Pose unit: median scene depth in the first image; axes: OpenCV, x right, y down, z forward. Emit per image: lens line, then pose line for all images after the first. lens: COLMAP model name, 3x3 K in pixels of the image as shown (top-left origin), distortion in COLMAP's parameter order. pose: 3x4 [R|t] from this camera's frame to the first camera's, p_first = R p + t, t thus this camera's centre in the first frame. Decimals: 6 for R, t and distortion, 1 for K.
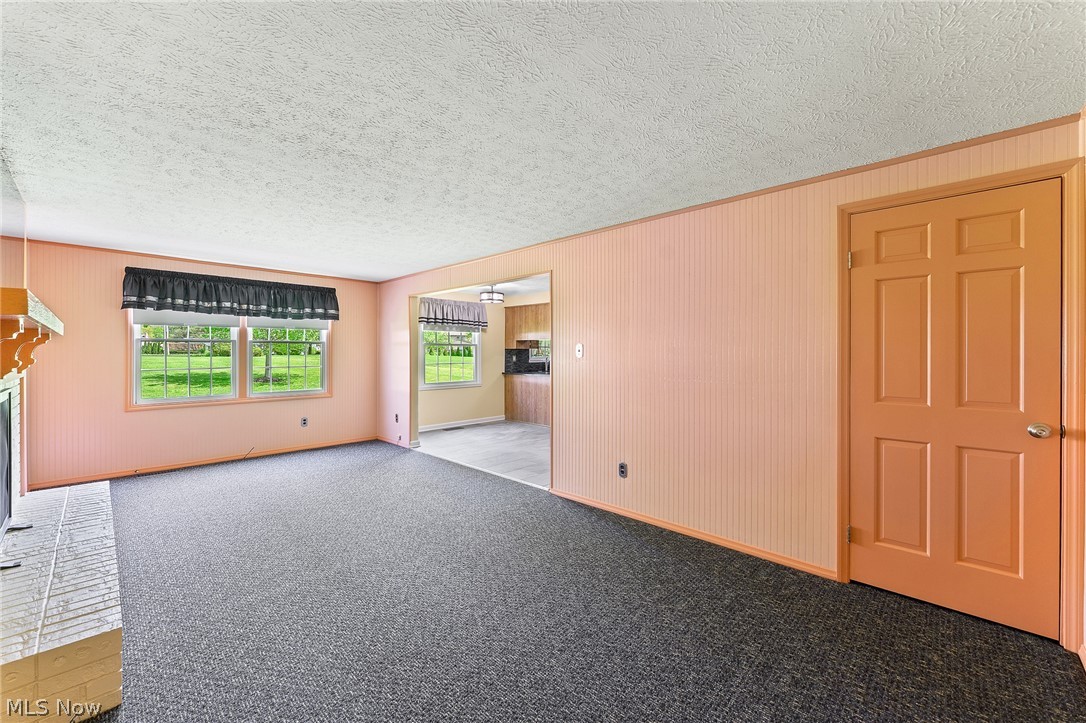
lens RADIAL K [[463.8, 0, 537.7], [0, 463.8, 358.0], [0, 0, 1]] dist [0.004301, 0.000178]
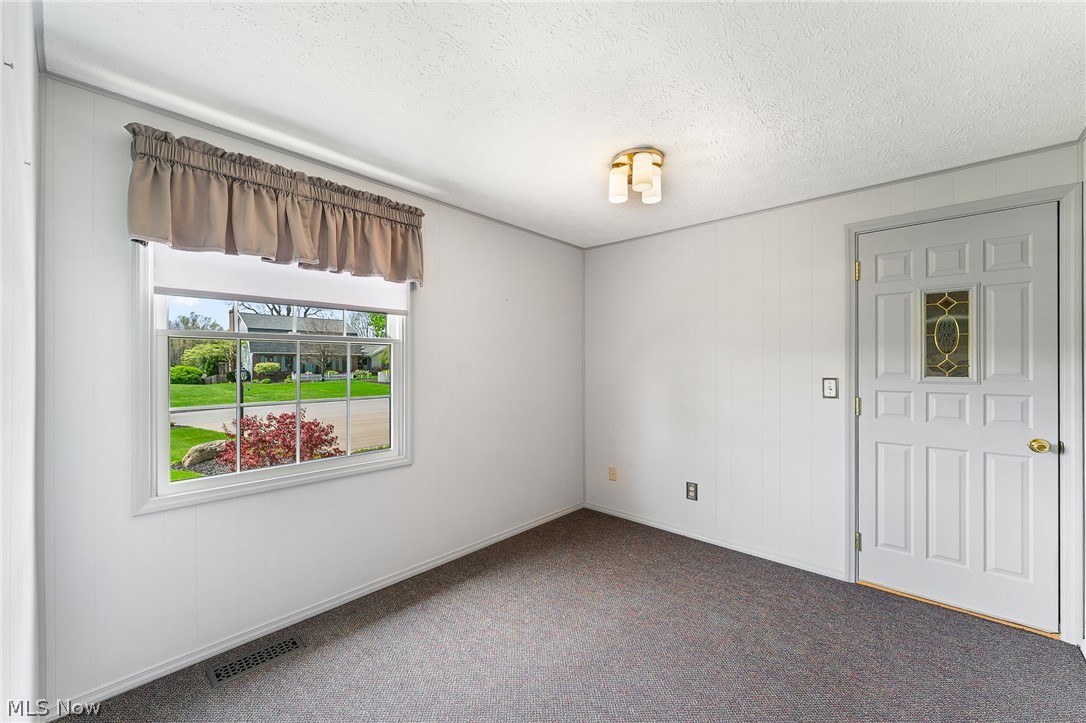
lens RADIAL K [[434.9, 0, 551.8], [0, 434.9, 364.8], [0, 0, 1]] dist [-0.003765, -0.000030]
pose [[0.997617, 0.003176, 0.068916, -0.604701], [-0.002533, 0.999952, -0.009414, -0.022288], [-0.068942, 0.009217, 0.997578, 0.664767]]
